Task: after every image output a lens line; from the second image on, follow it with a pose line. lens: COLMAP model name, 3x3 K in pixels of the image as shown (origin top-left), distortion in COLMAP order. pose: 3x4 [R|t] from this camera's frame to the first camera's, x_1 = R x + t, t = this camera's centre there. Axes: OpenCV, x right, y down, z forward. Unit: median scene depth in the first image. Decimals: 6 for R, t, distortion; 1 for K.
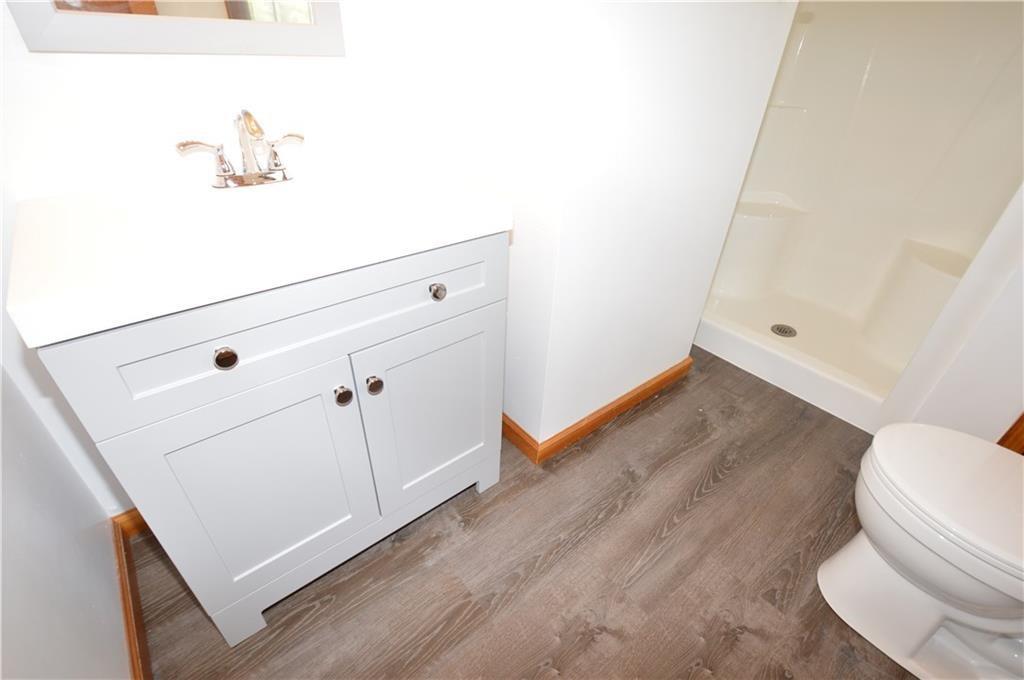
lens RADIAL K [[462.8, 0, 512.2], [0, 462.8, 345.4], [0, 0, 1]] dist [-0.002794, -0.000371]
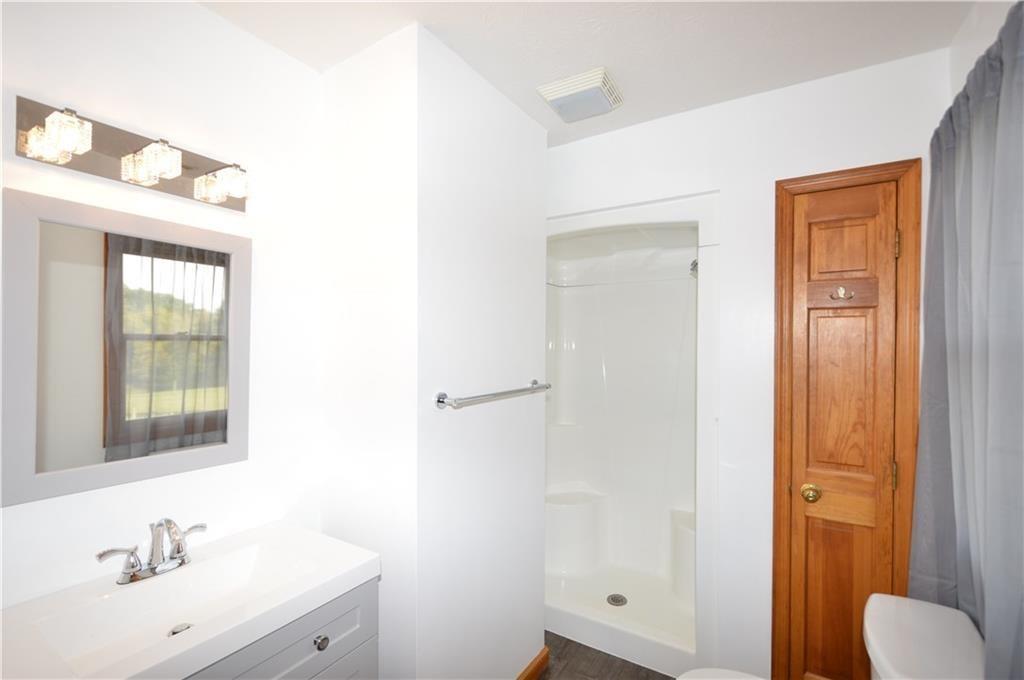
lens RADIAL K [[462.8, 0, 512.2], [0, 462.8, 345.4], [0, 0, 1]] dist [-0.002794, -0.000371]
pose [[0.946549, -0.031539, 0.321015, -0.040495], [0.203752, 0.829984, -0.519241, -0.025591], [-0.250061, 0.556895, 0.792047, -0.437241]]
